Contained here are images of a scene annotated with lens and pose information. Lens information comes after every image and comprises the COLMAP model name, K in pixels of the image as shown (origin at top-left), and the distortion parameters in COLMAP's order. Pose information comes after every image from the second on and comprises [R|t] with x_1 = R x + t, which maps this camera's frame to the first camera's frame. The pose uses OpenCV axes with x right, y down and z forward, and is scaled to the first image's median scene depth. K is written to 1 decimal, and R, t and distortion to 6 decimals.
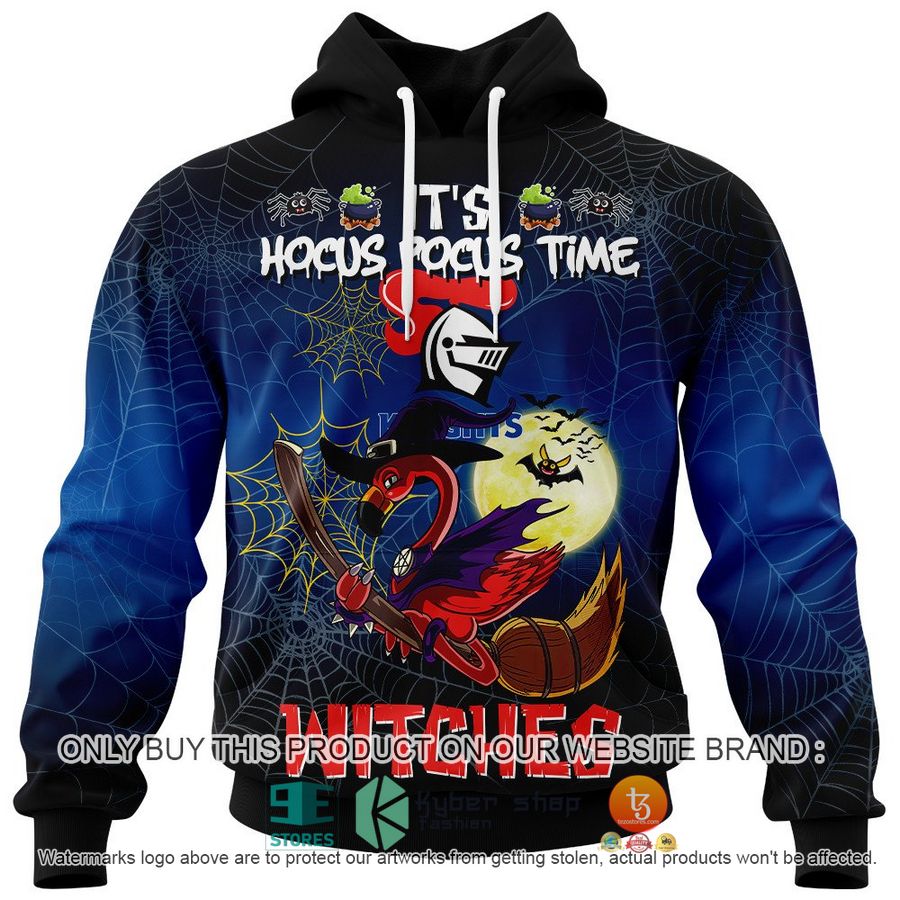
lens RADIAL K [[2256.6, 0, 450.6], [0, 2256.6, 452.0], [0, 0, 1]] dist [-0.276543, 0.000000]
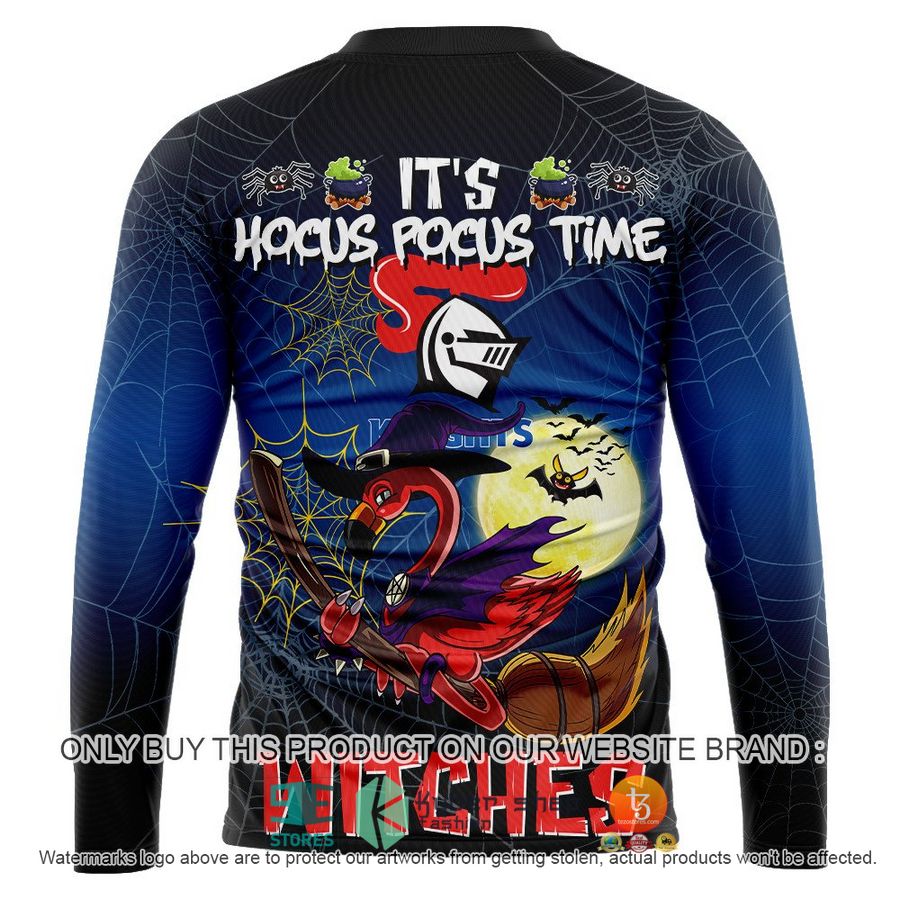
lens RADIAL K [[2256.6, 0, 445.5], [0, 2256.6, 449.9], [0, 0, 1]] dist [-0.276543, 0.000000]
pose [[0.999997, -0.000086, -0.002267, -0.000206], [0.000084, 1.000000, -0.000923, -0.004264], [0.002267, 0.000923, 0.999997, 0.124035]]
